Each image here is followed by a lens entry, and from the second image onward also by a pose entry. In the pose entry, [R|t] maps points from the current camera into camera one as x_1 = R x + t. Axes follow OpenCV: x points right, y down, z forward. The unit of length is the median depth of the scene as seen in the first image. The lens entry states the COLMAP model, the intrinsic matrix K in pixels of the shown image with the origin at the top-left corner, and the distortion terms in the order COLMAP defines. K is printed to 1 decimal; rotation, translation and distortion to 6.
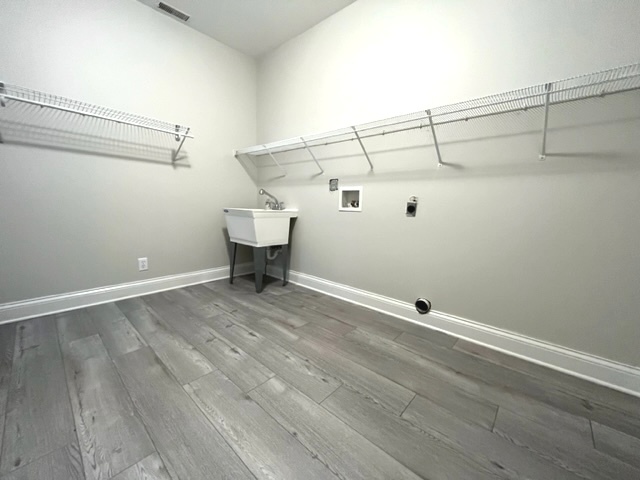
lens RADIAL K [[257.0, 0, 318.6], [0, 257.0, 238.9], [0, 0, 1]] dist [-0.003631, -0.000015]
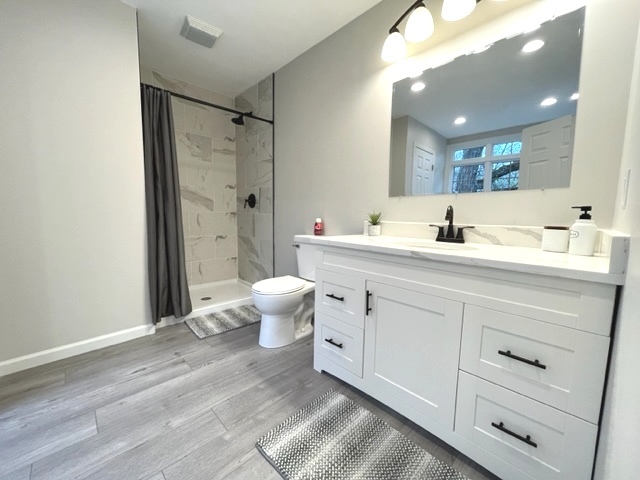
lens RADIAL K [[257.0, 0, 319.6], [0, 257.0, 240.3], [0, 0, 1]] dist [-0.003631, -0.000015]
pose [[-0.092841, 0.078570, -0.992576, 0.495338], [-0.145788, 0.985065, 0.091612, -0.221872], [0.984950, 0.153211, -0.080000, 1.560188]]
